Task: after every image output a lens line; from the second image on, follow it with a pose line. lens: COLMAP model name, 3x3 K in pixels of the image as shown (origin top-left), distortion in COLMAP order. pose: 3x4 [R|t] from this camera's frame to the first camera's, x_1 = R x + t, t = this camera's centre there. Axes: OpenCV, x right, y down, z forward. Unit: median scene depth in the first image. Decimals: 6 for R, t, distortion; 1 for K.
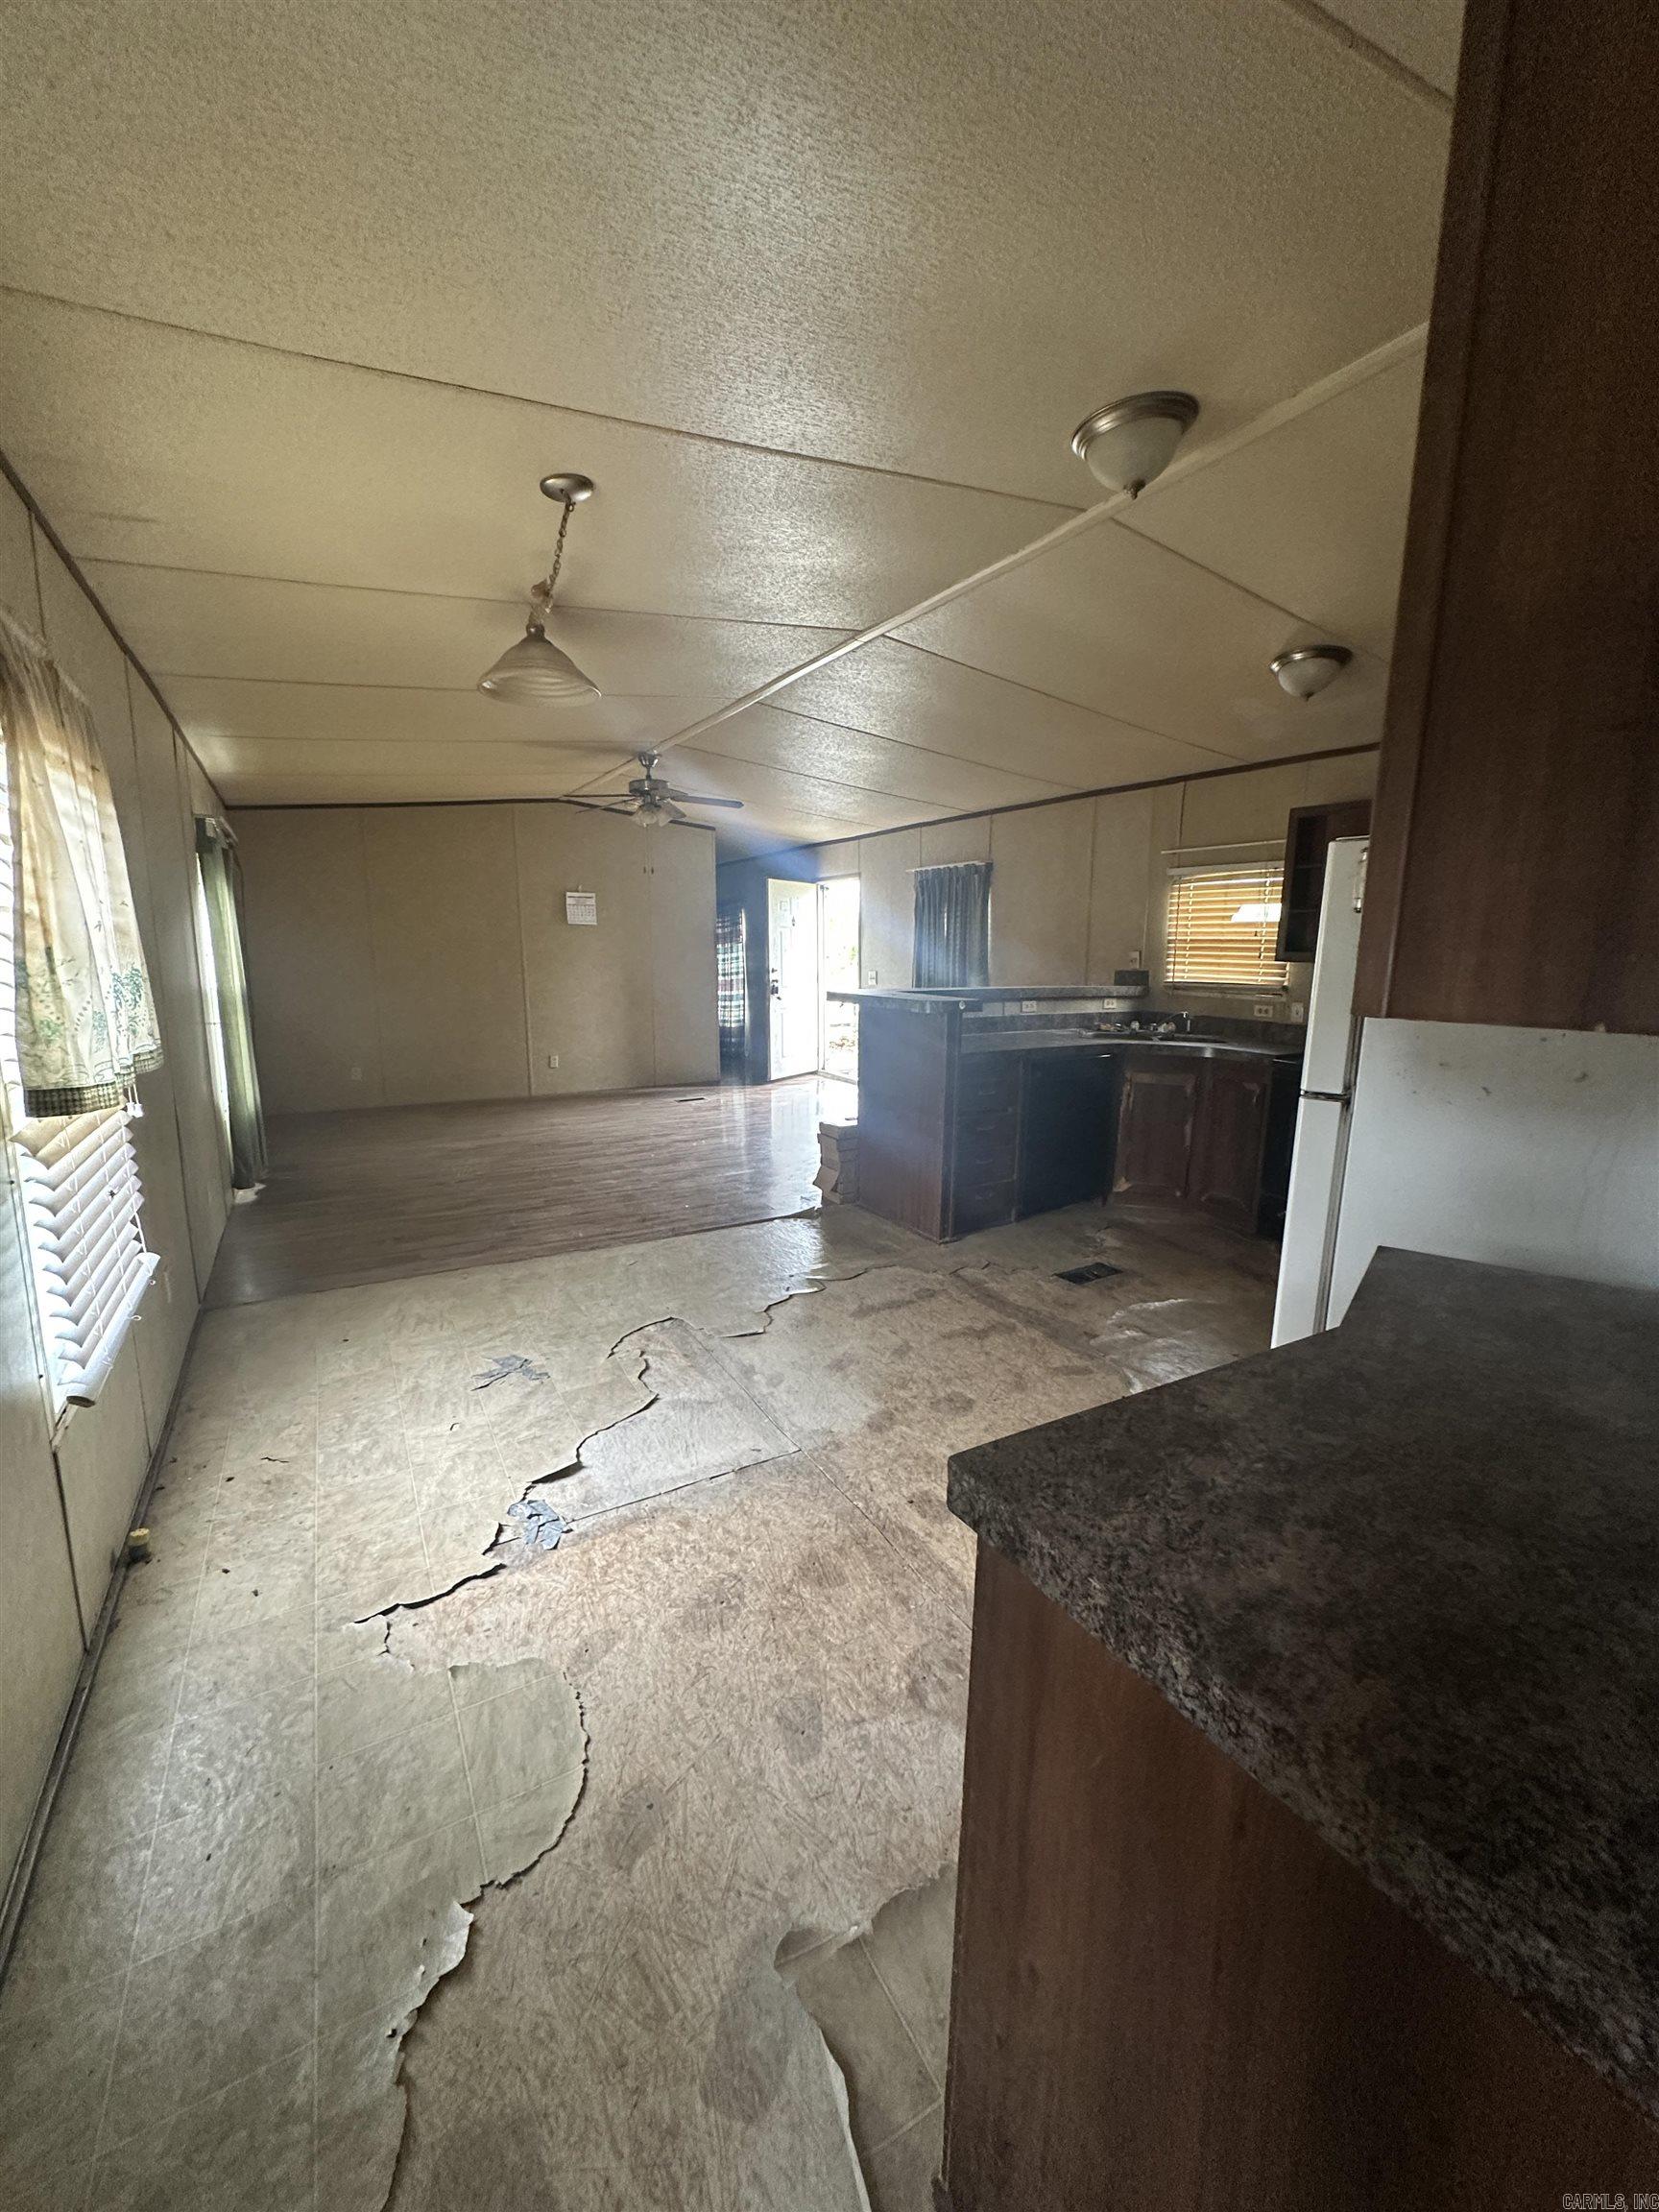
lens RADIAL K [[881.8, 0, 829.5], [0, 881.8, 1106.0], [0, 0, 1]] dist [-0.005151, 0.000041]
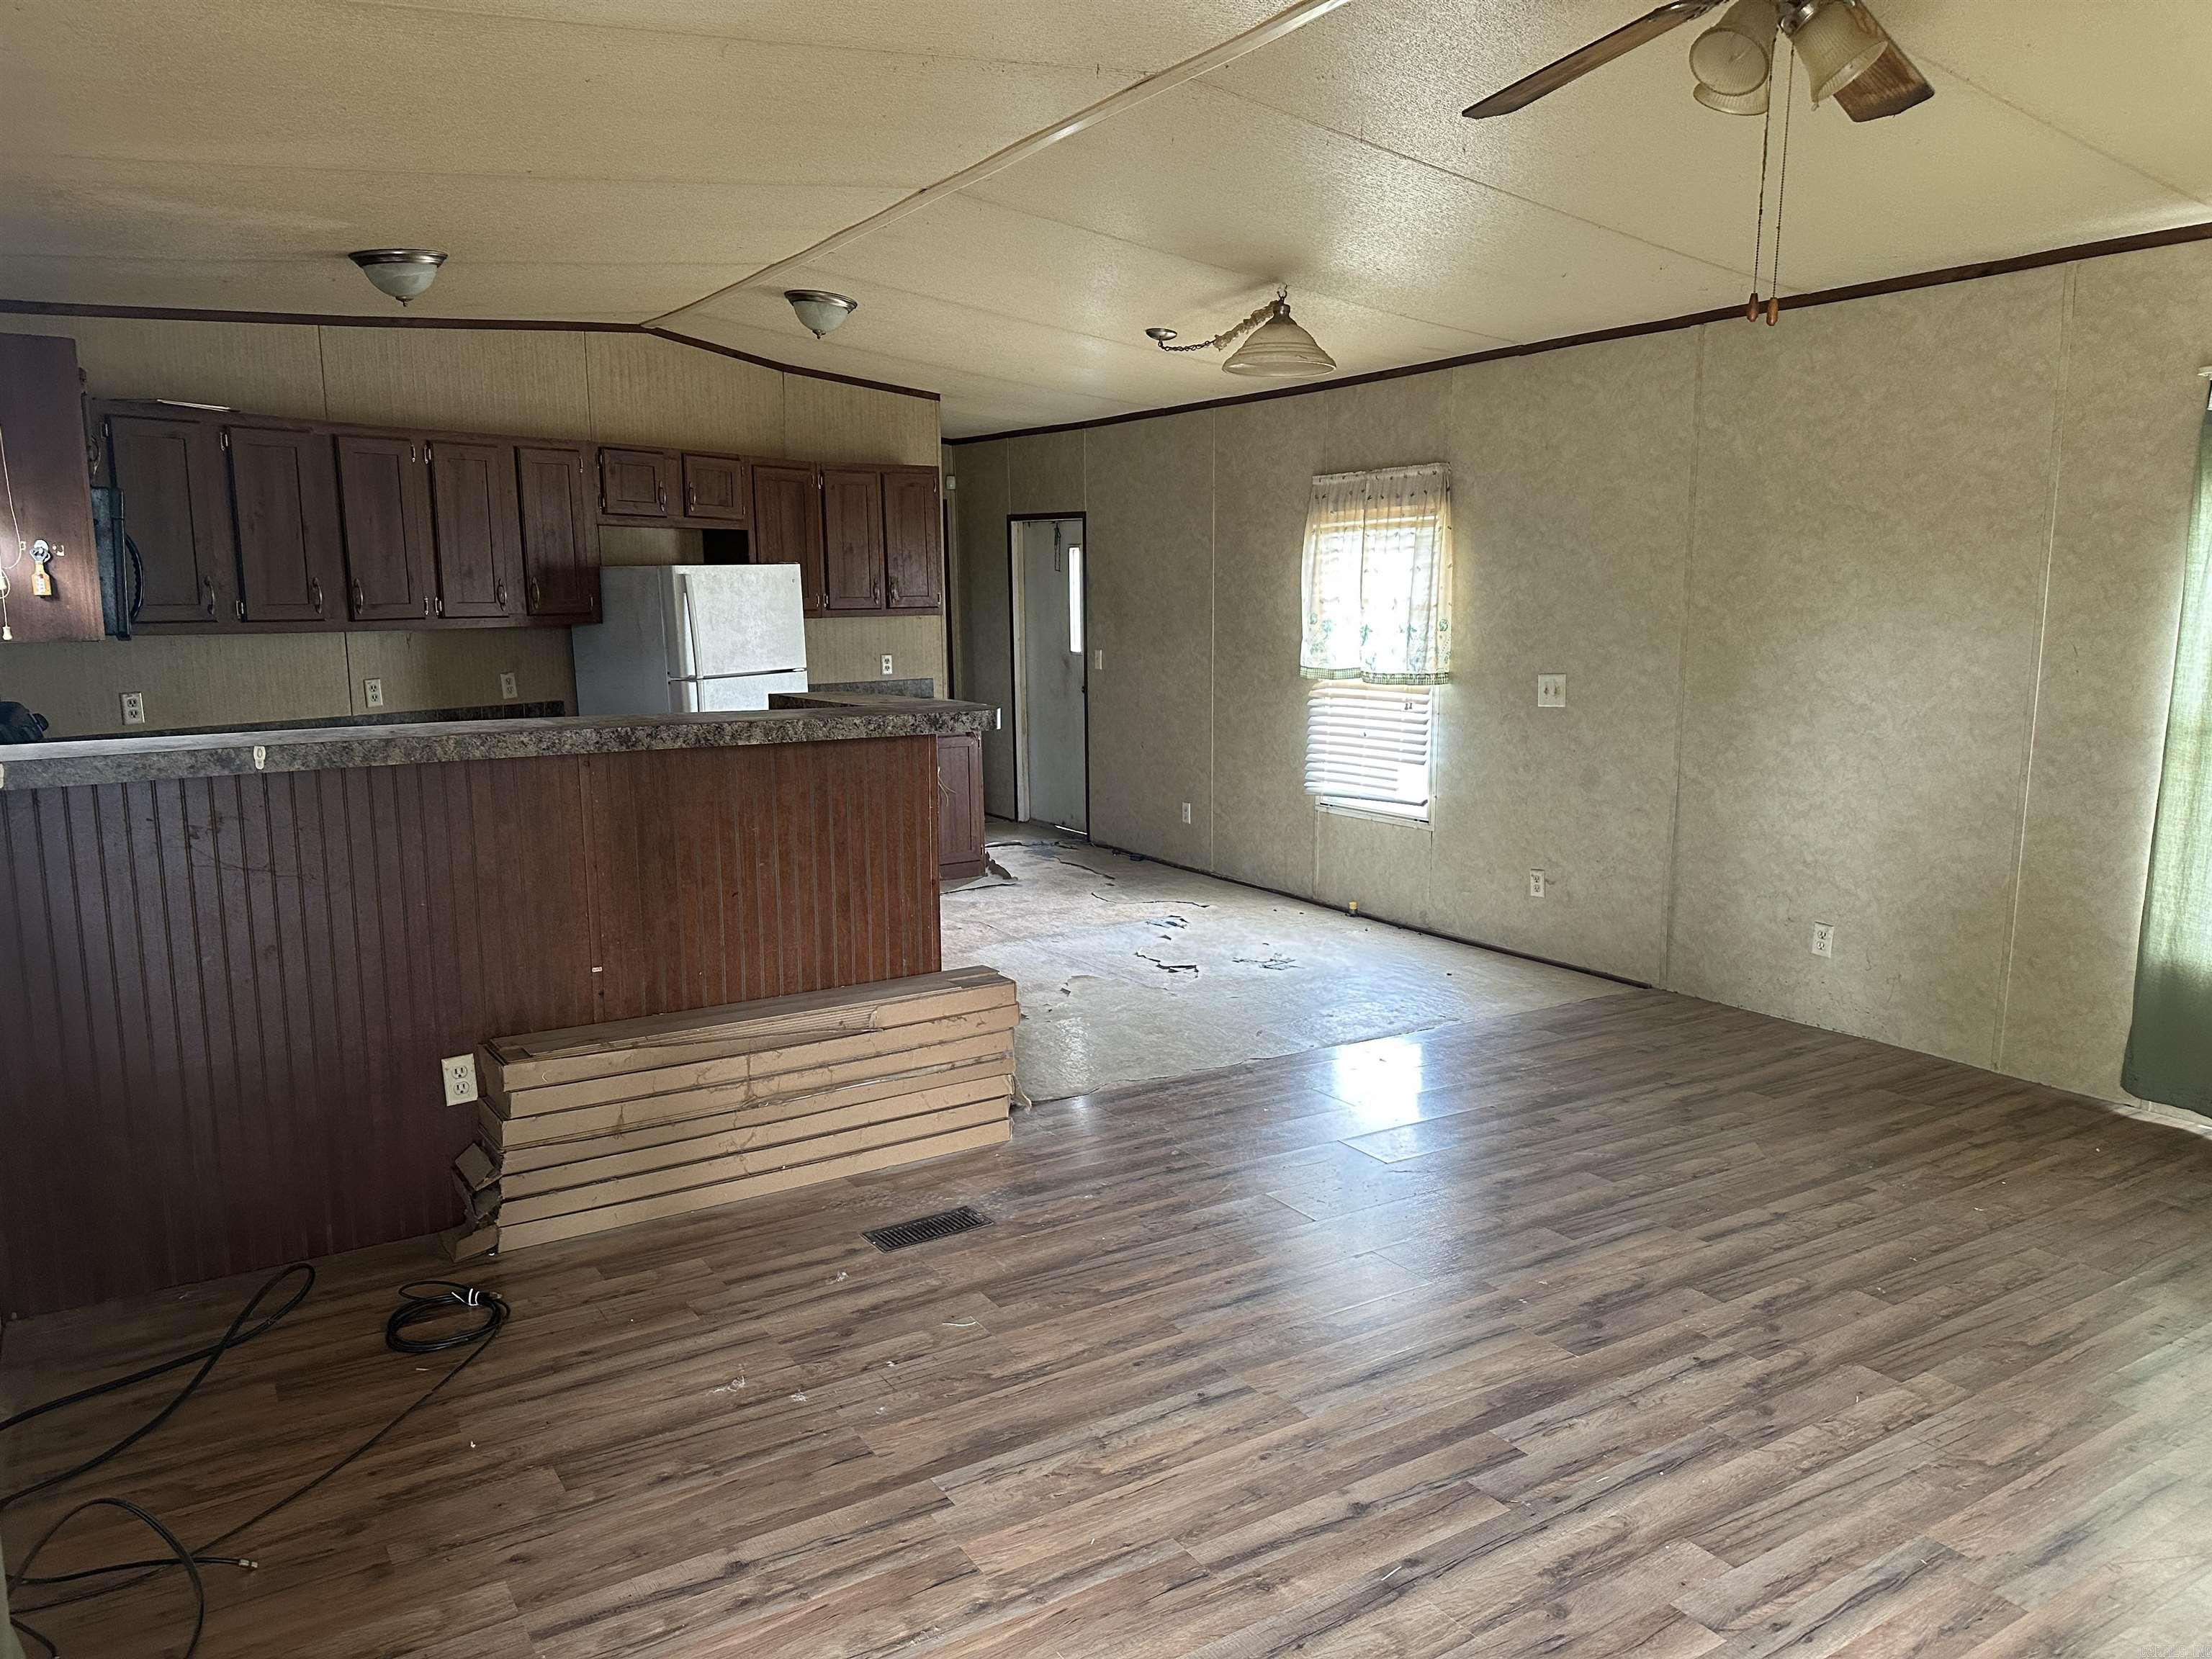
lens RADIAL K [[1574.6, 0, 1106.0], [0, 1574.6, 829.5], [0, 0, 1]] dist [-0.002355, -0.001905]
pose [[-0.998735, 0.002194, -0.050242, -0.012776], [-0.013928, 0.947904, 0.318252, -0.229667], [0.048322, 0.318549, -0.946674, 1.228078]]
